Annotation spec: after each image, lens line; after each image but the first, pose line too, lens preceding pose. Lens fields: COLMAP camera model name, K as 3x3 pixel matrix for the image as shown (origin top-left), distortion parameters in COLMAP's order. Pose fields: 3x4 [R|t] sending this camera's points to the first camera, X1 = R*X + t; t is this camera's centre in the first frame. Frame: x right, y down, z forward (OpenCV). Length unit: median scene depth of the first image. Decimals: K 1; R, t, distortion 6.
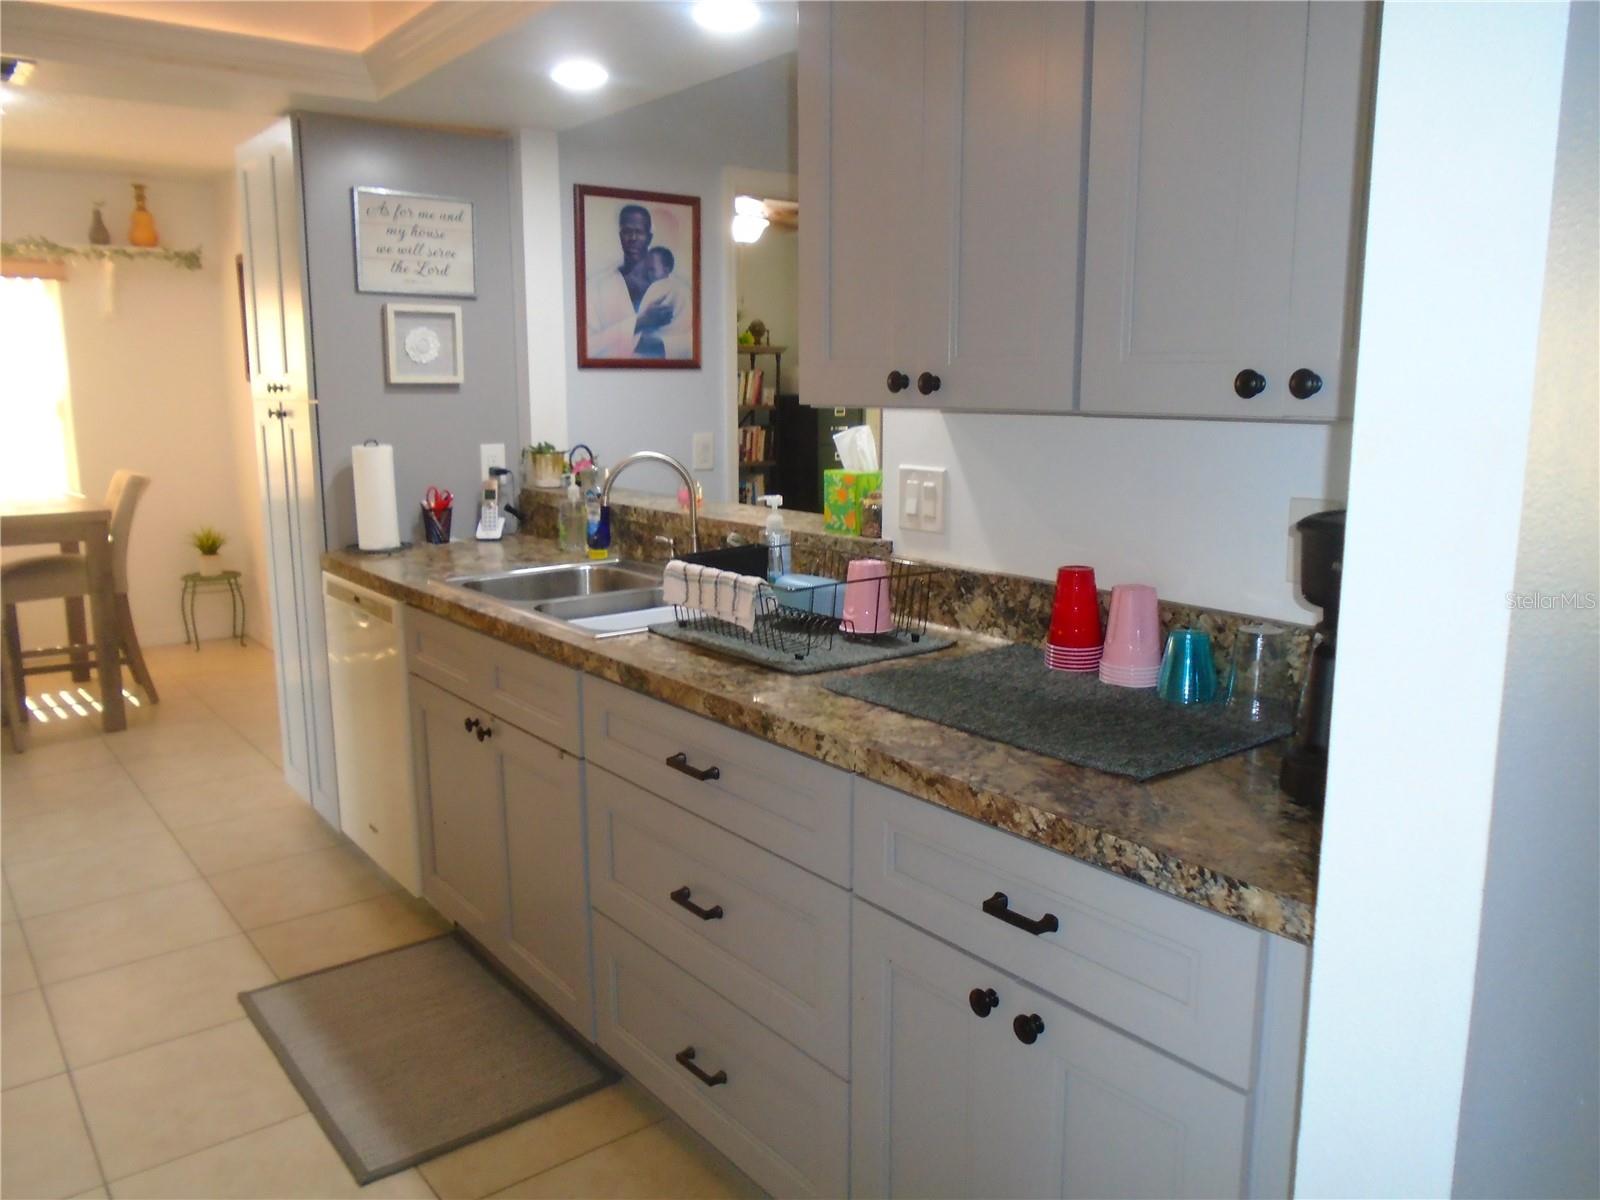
lens RADIAL K [[1215.6, 0, 803.6], [0, 1215.6, 610.8], [0, 0, 1]] dist [-0.031715, 0.012619]
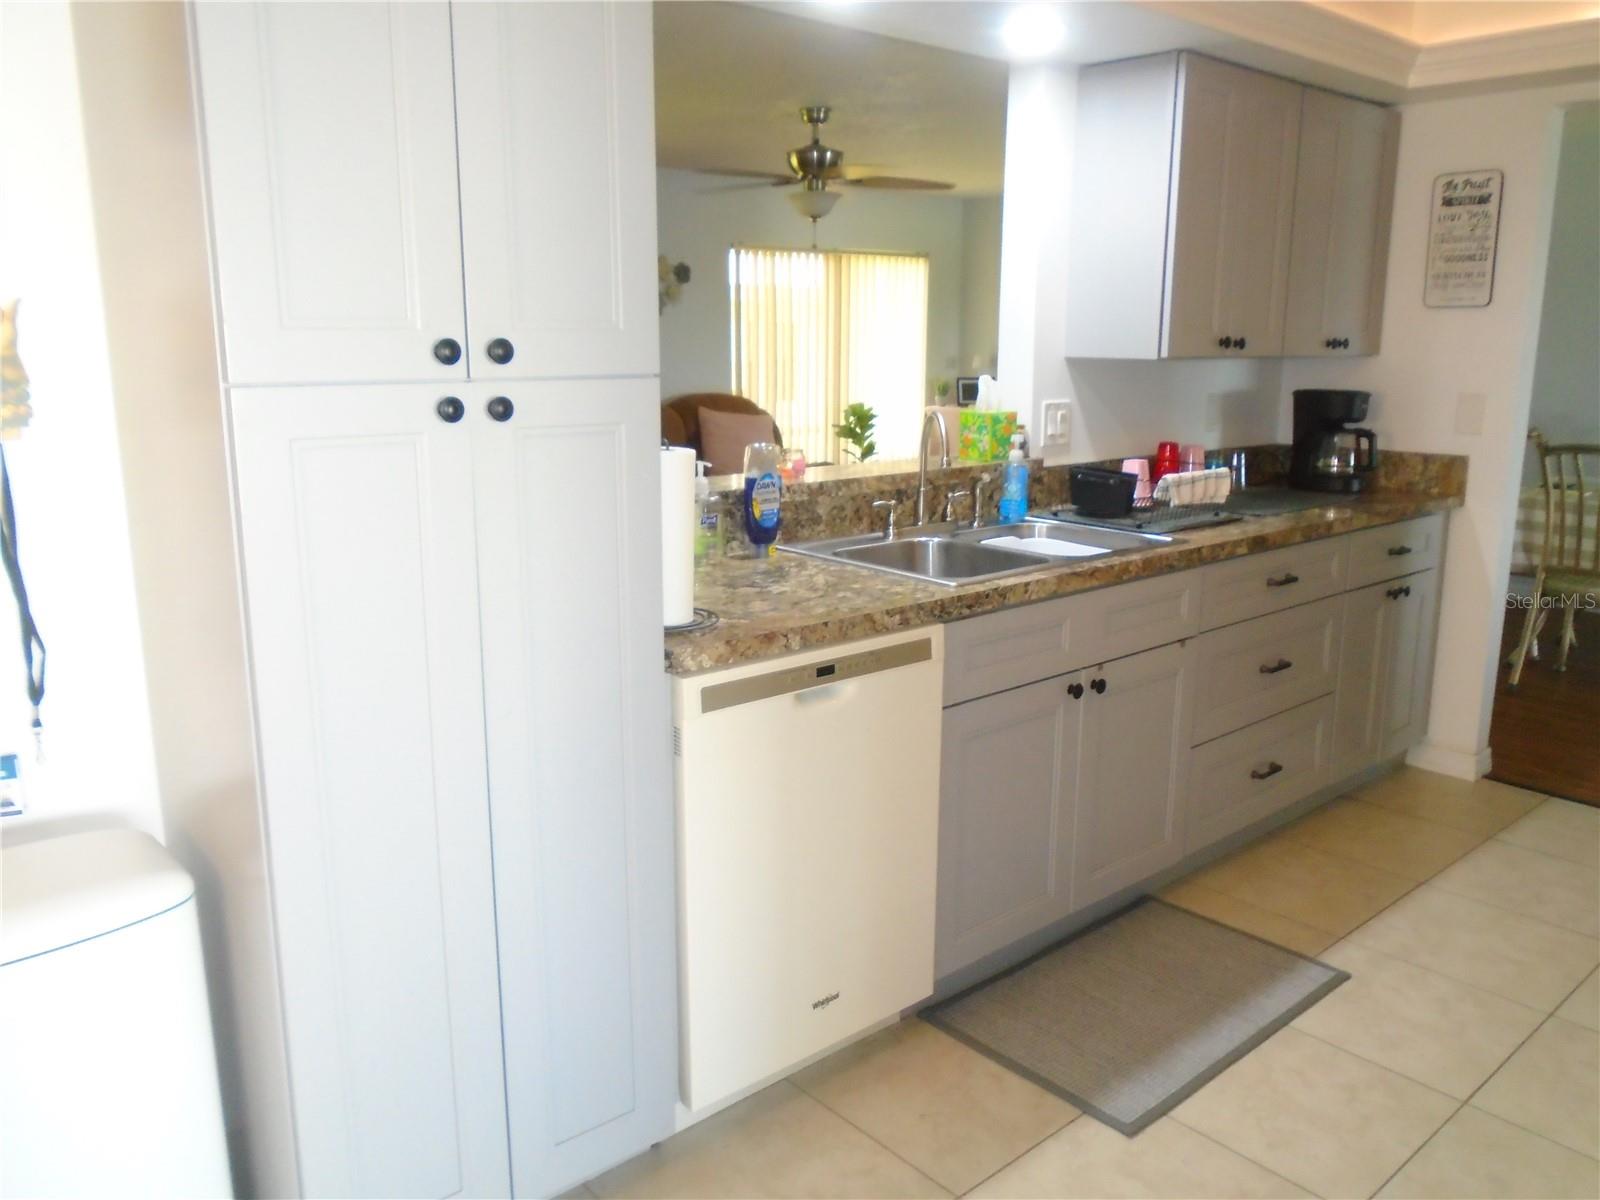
lens RADIAL K [[1215.6, 0, 803.1], [0, 1215.6, 591.9], [0, 0, 1]] dist [-0.031715, 0.012619]
pose [[-0.045025, -0.203817, 0.977973, -0.944079], [0.185155, 0.960302, 0.208659, -0.179590], [-0.981677, 0.190471, -0.005500, 0.939337]]
